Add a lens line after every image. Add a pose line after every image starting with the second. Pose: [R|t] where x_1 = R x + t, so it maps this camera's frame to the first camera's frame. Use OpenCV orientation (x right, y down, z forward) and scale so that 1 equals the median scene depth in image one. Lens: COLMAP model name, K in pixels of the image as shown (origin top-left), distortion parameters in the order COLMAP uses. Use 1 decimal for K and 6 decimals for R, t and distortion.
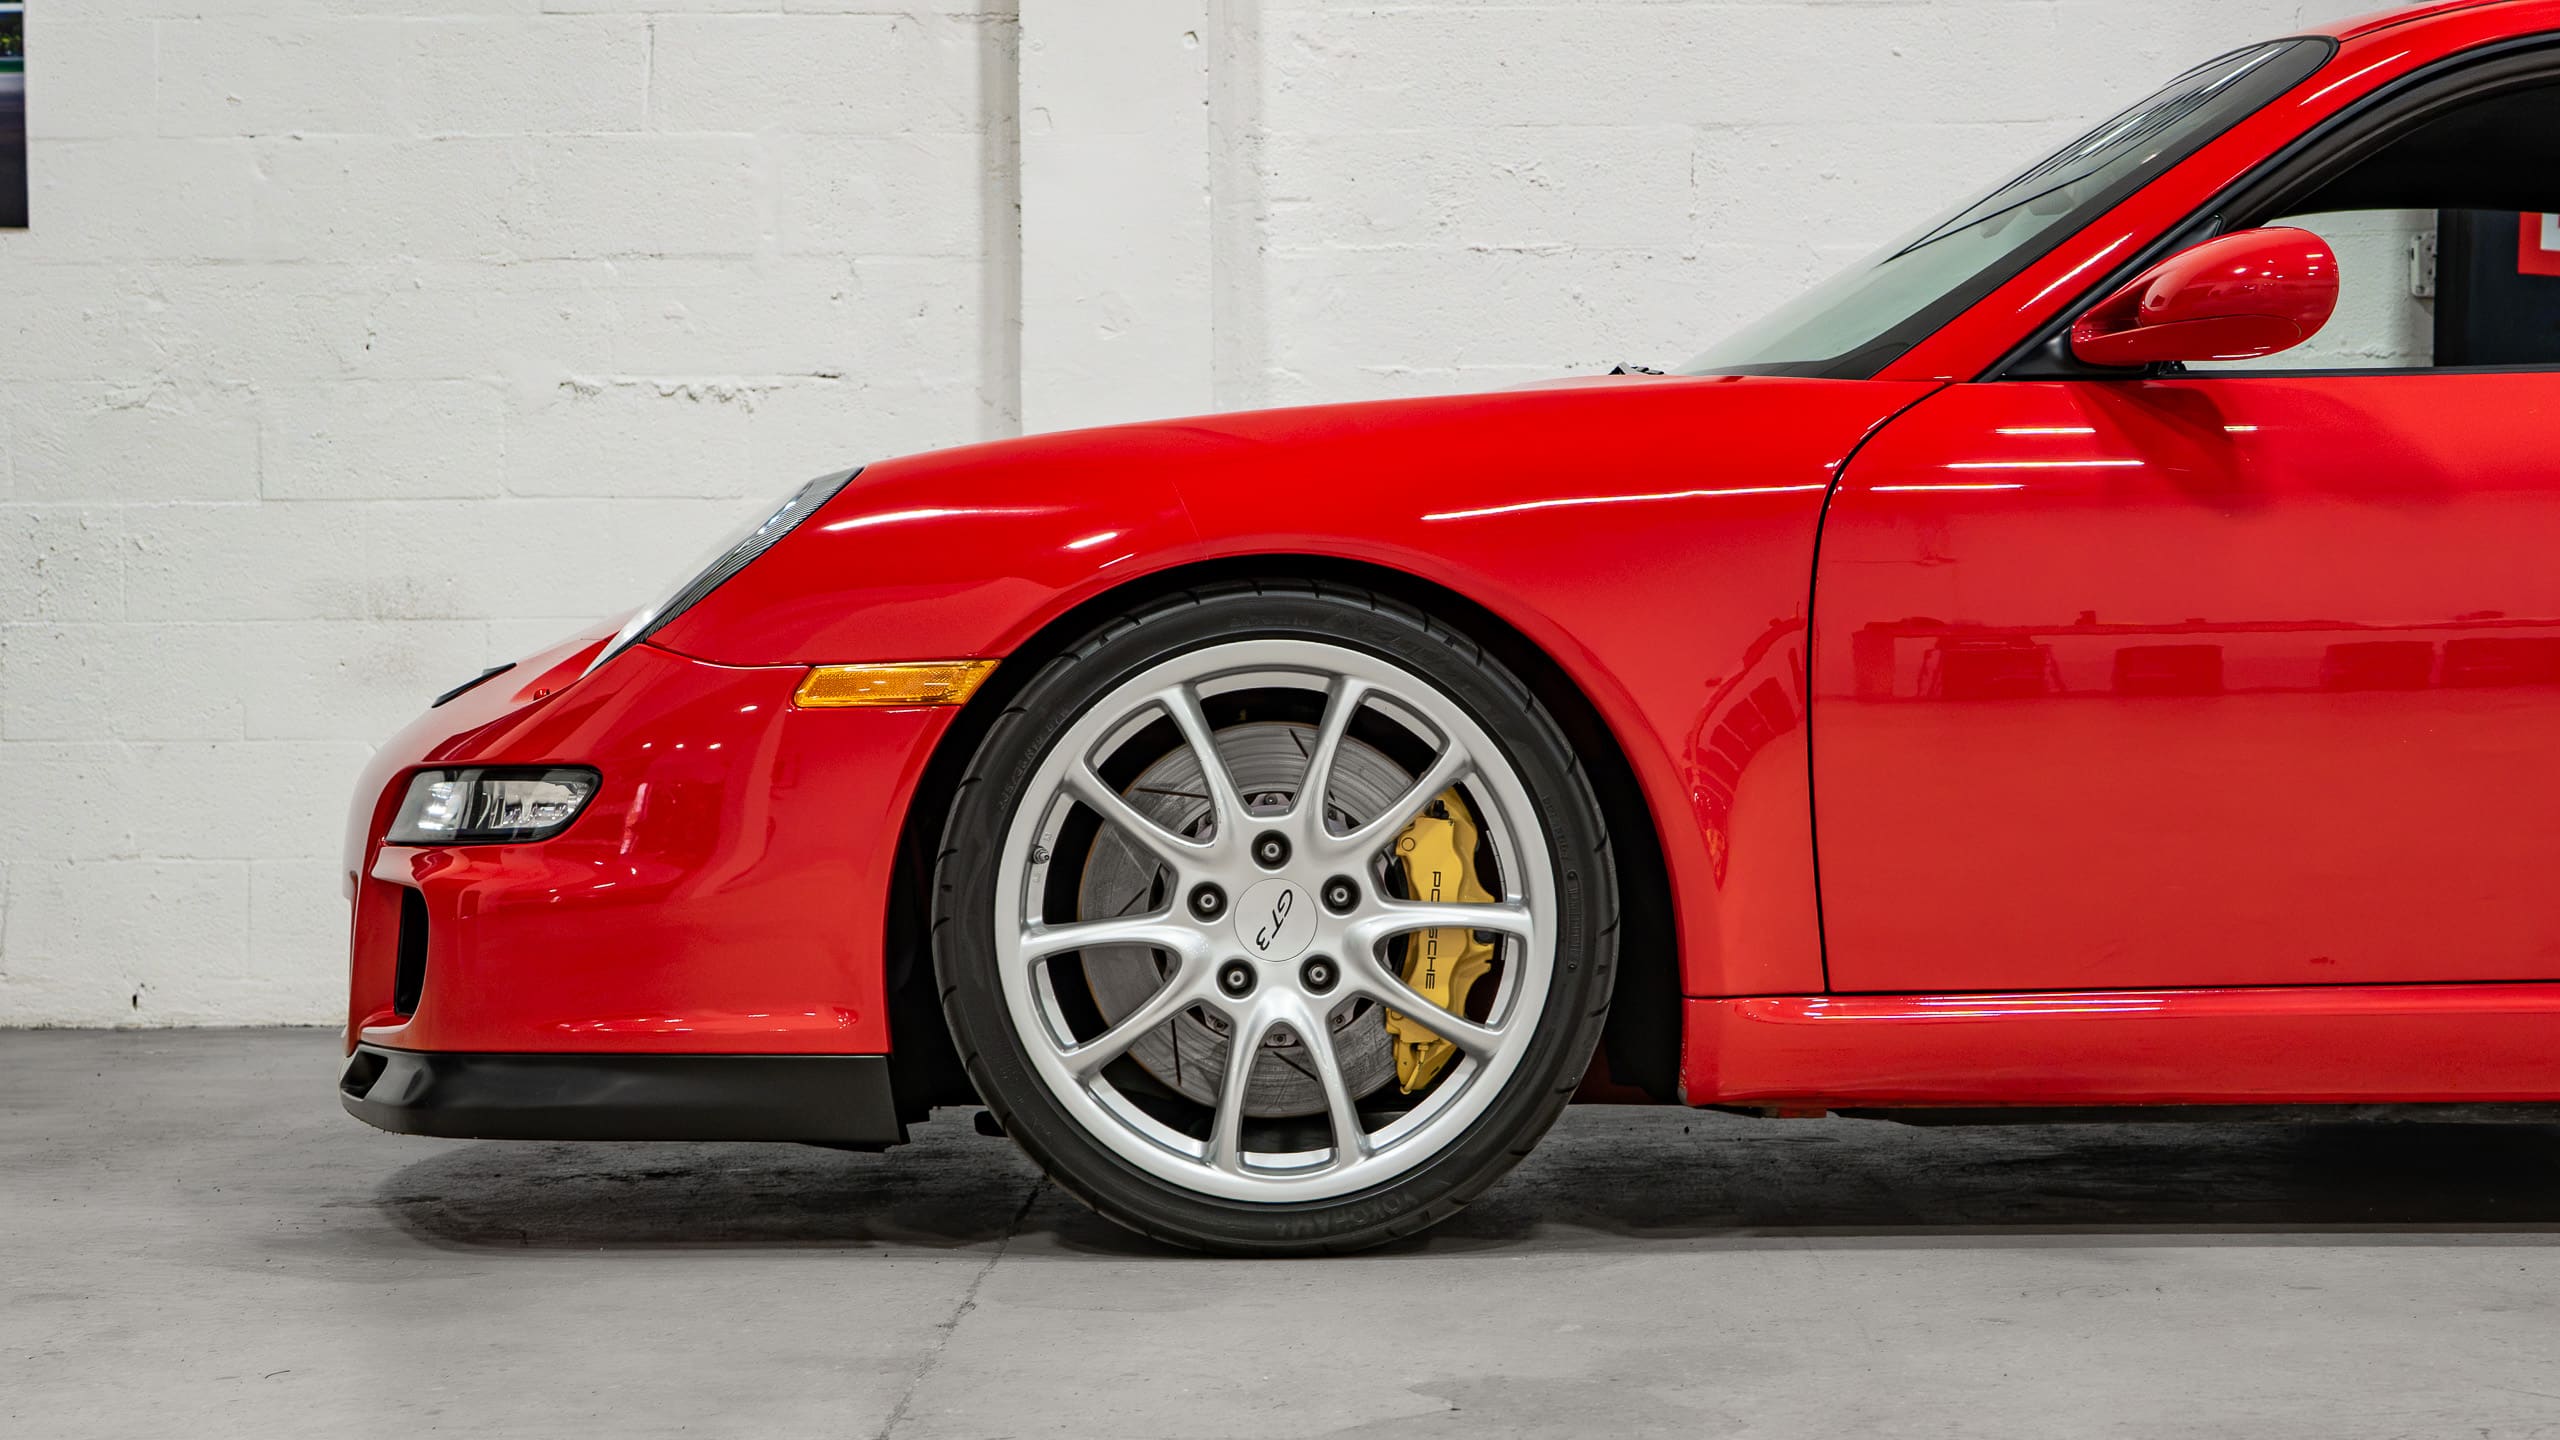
lens RADIAL K [[3985.6, 0, 1293.4], [0, 3985.6, 701.3], [0, 0, 1]] dist [0.052140, 0.000000]
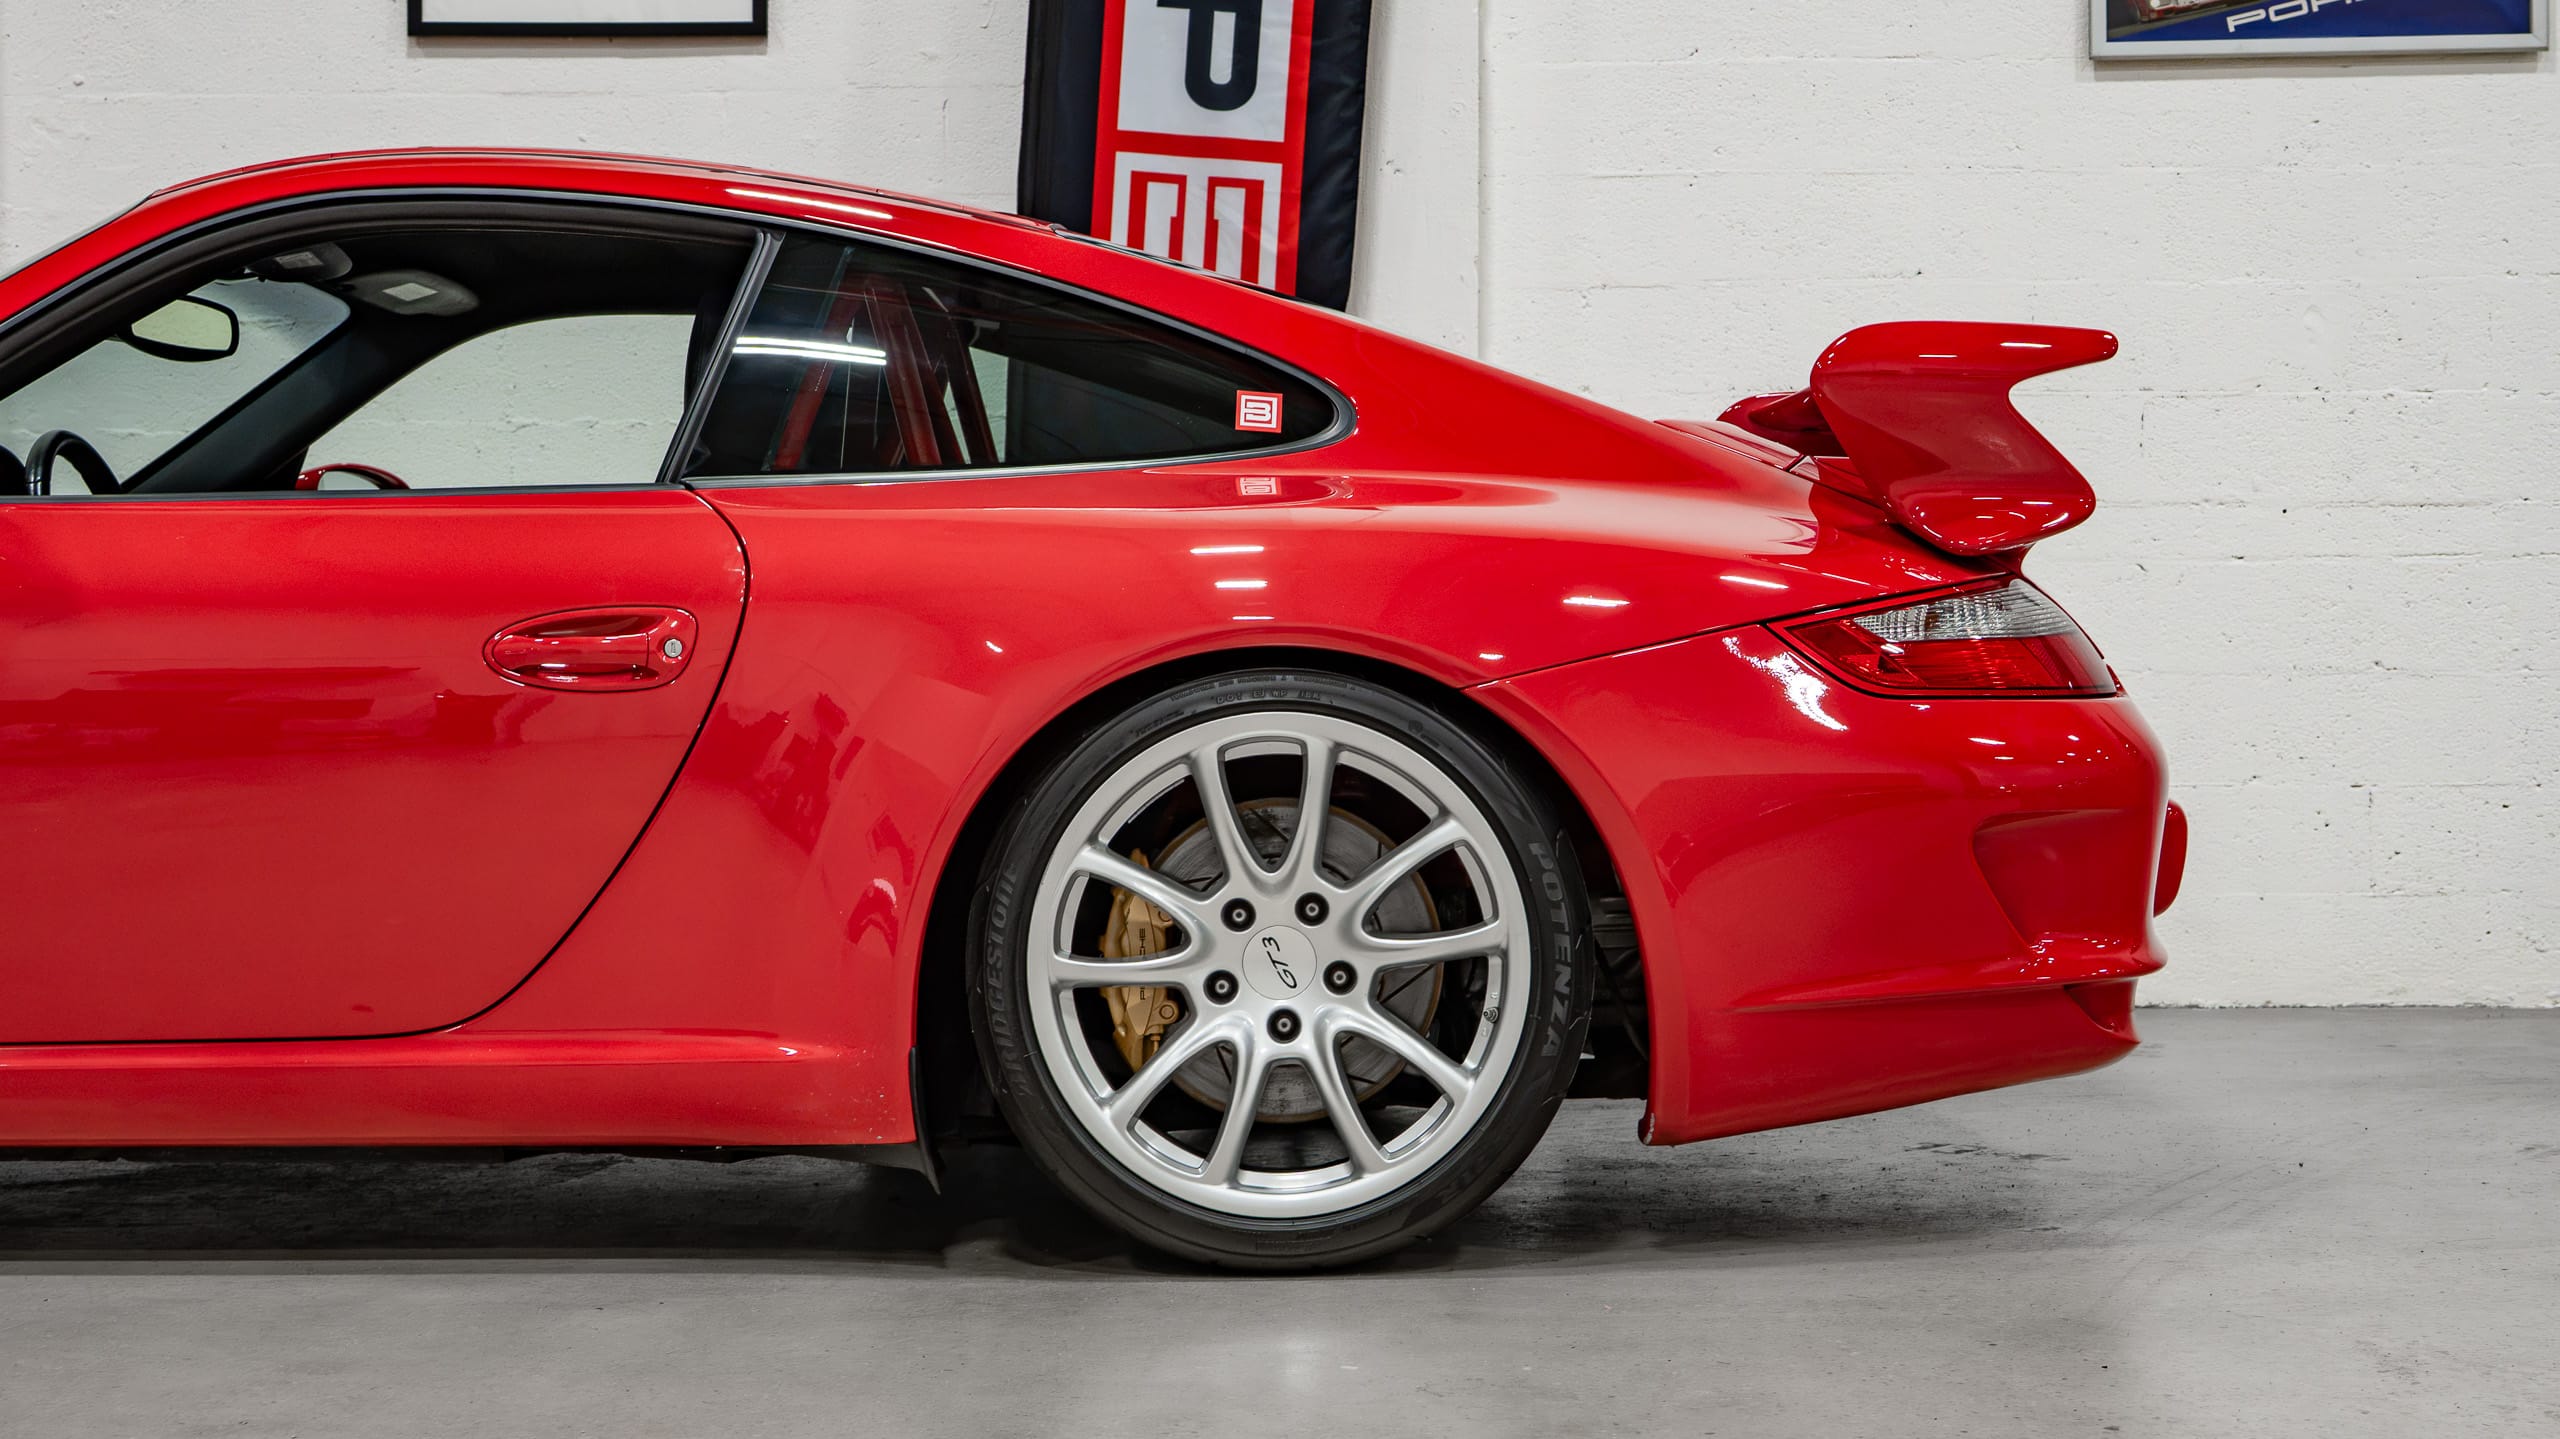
lens RADIAL K [[3922.8, 0, 1285.4], [0, 3922.8, 722.3], [0, 0, 1]] dist [0.037797, 0.000000]
pose [[0.999868, 0.005705, -0.015193, 0.359066], [-0.005721, 0.999983, -0.001050, -0.002857], [0.015186, 0.001137, 0.999884, -0.072102]]
